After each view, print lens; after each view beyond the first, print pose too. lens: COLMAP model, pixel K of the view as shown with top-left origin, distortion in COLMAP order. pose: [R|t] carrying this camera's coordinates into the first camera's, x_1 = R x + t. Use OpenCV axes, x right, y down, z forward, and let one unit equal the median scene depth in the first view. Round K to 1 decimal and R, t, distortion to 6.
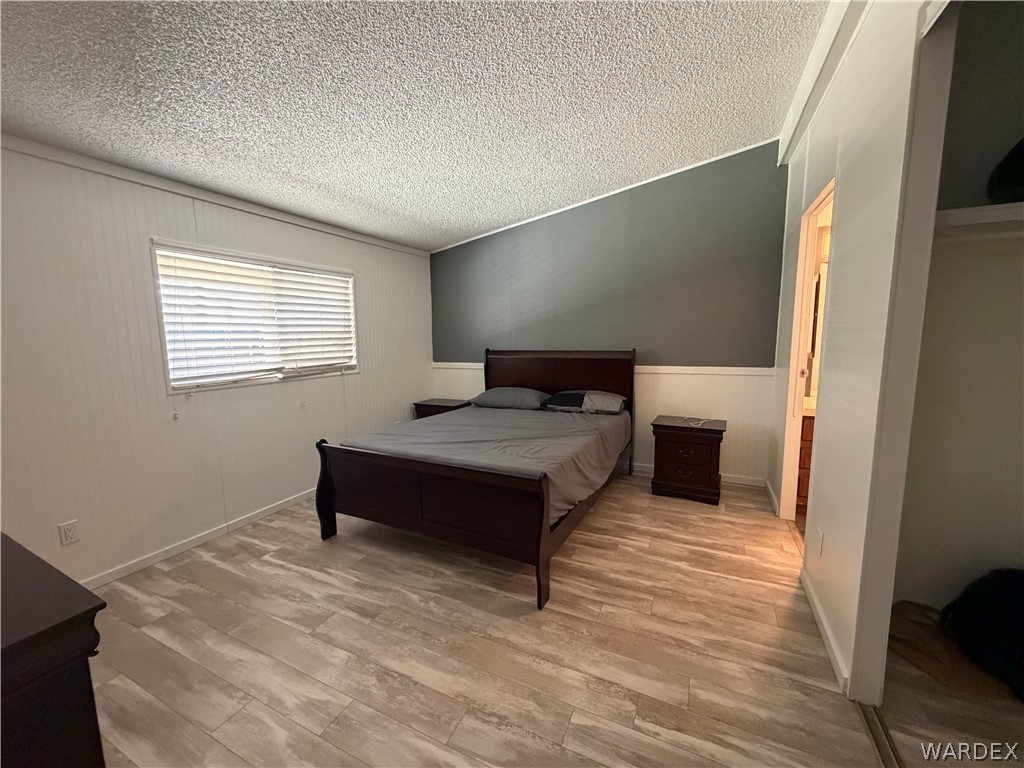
lens RADIAL K [[408.2, 0, 510.2], [0, 408.2, 386.7], [0, 0, 1]] dist [-0.000774, 0.000216]
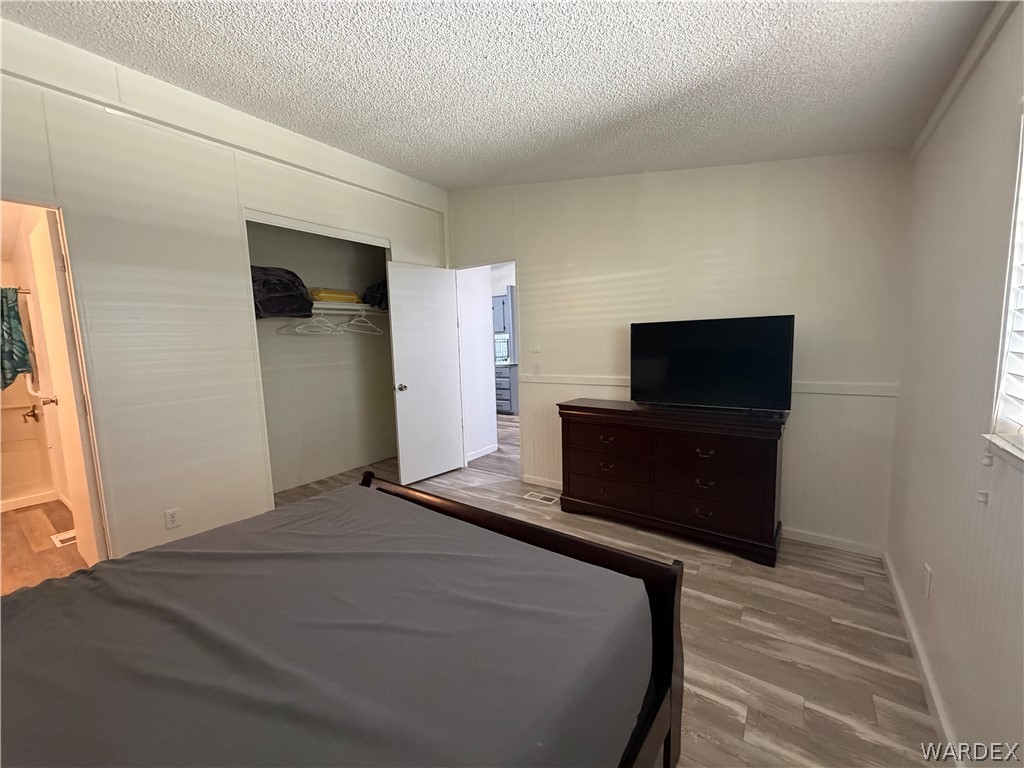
lens RADIAL K [[408.2, 0, 509.1], [0, 408.2, 386.3], [0, 0, 1]] dist [-0.000774, 0.000216]
pose [[-0.984051, 0.018510, 0.176918, -0.321116], [0.059458, 0.971594, 0.229062, -0.153766], [-0.167653, 0.235928, -0.957199, 1.256893]]
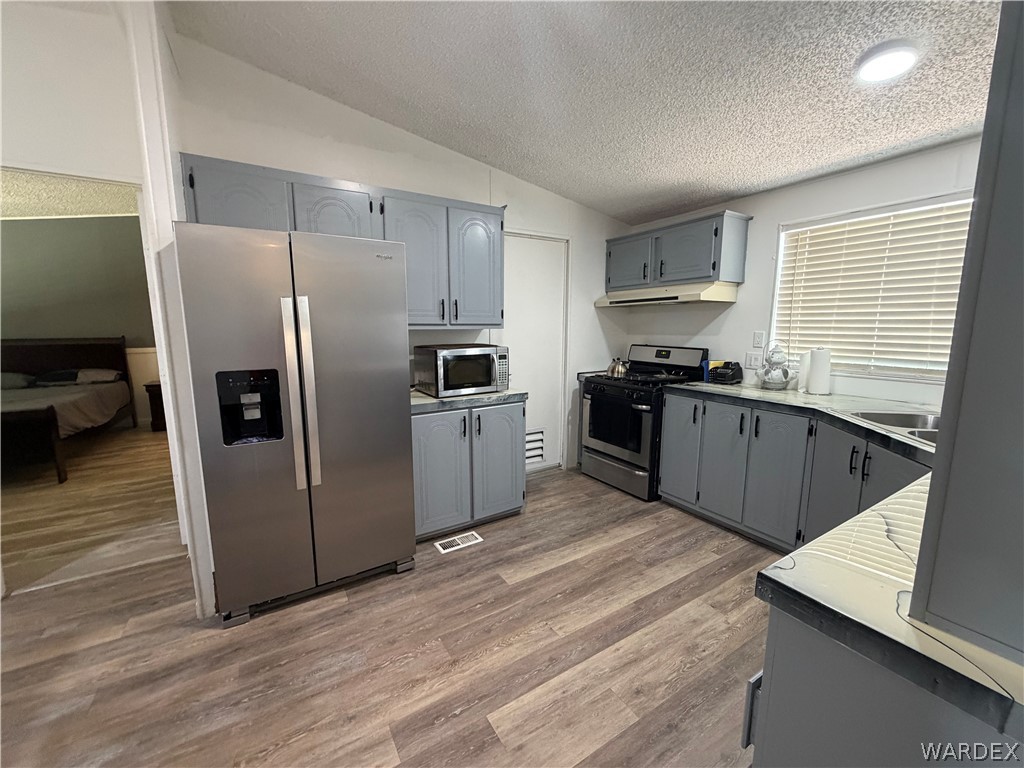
lens RADIAL K [[408.2, 0, 509.7], [0, 408.2, 387.3], [0, 0, 1]] dist [-0.000774, 0.000216]
pose [[0.543588, -0.118475, 0.830949, -0.194260], [0.094602, 0.992328, 0.079597, 0.118321], [-0.834004, 0.035341, 0.550626, -1.075776]]
